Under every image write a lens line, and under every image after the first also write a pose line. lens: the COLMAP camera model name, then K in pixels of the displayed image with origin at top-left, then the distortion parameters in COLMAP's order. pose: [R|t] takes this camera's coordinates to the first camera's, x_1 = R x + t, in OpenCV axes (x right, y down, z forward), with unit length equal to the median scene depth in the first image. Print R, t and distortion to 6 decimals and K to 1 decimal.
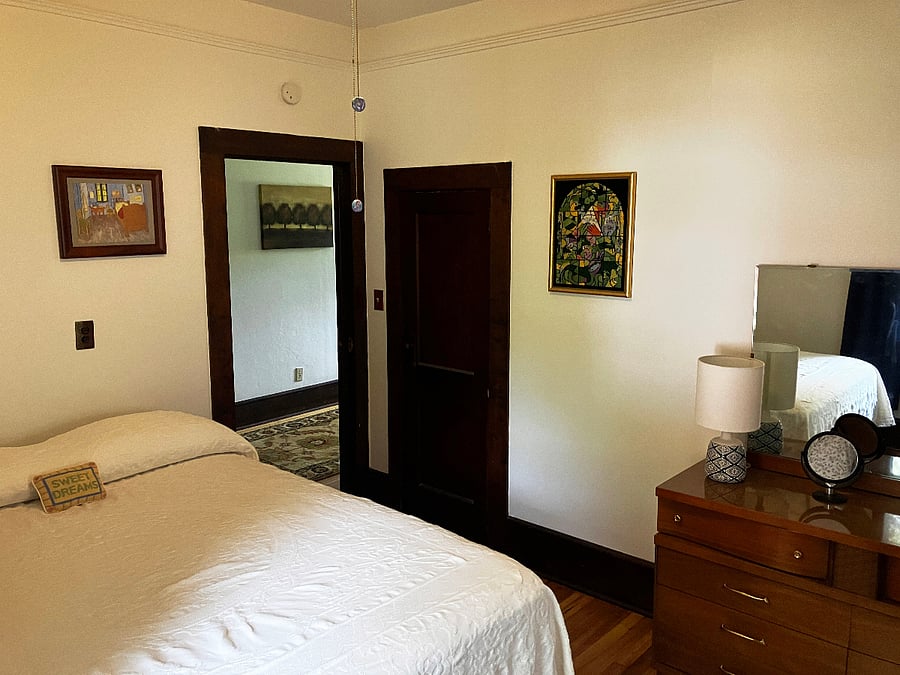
lens RADIAL K [[738.9, 0, 449.8], [0, 738.9, 337.4], [0, 0, 1]] dist [-0.002042, 0.000040]
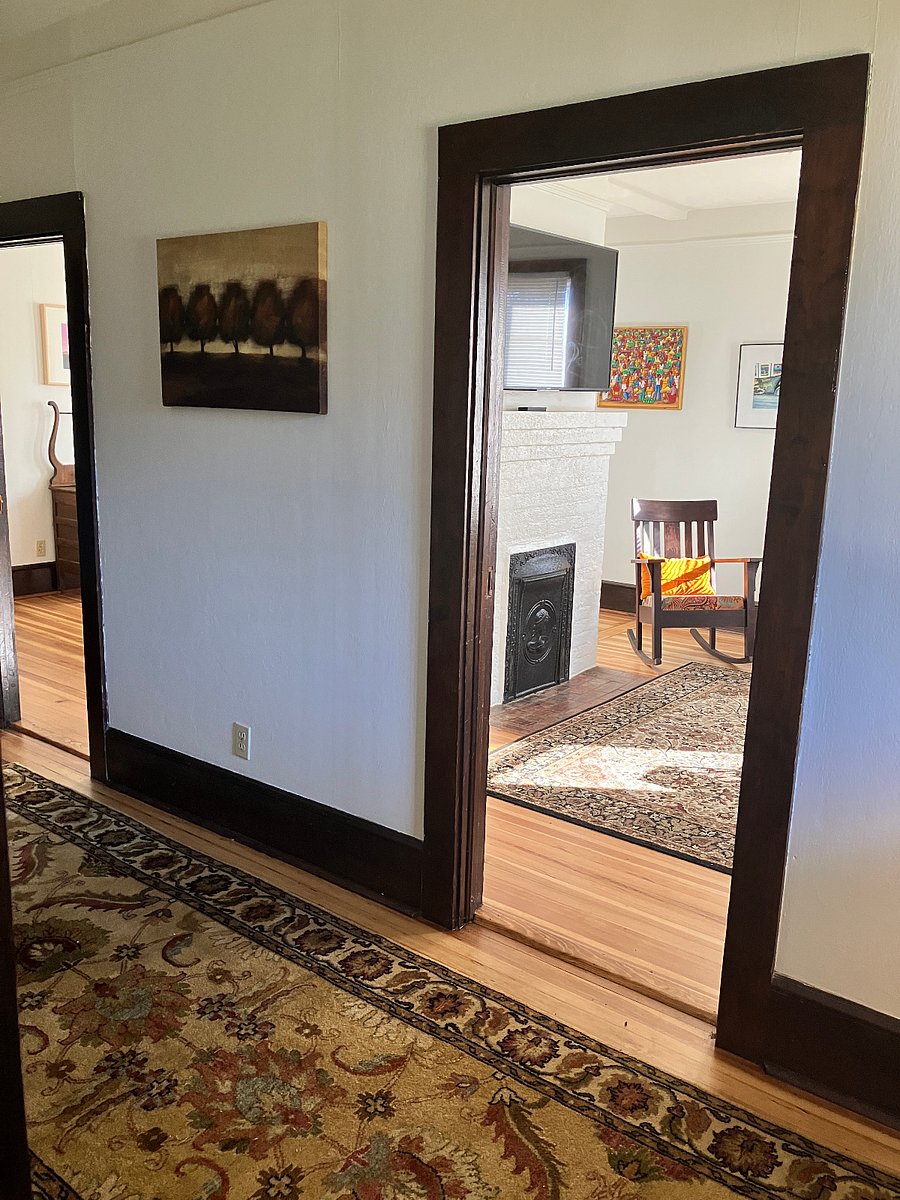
lens RADIAL K [[985.2, 0, 450.4], [0, 985.2, 601.8], [0, 0, 1]] dist [-0.002042, 0.000040]
pose [[0.056295, 0.213540, -0.975311, 0.296184], [-0.188075, 0.961640, 0.199691, -0.146719], [0.980540, 0.172191, 0.094297, 1.079393]]
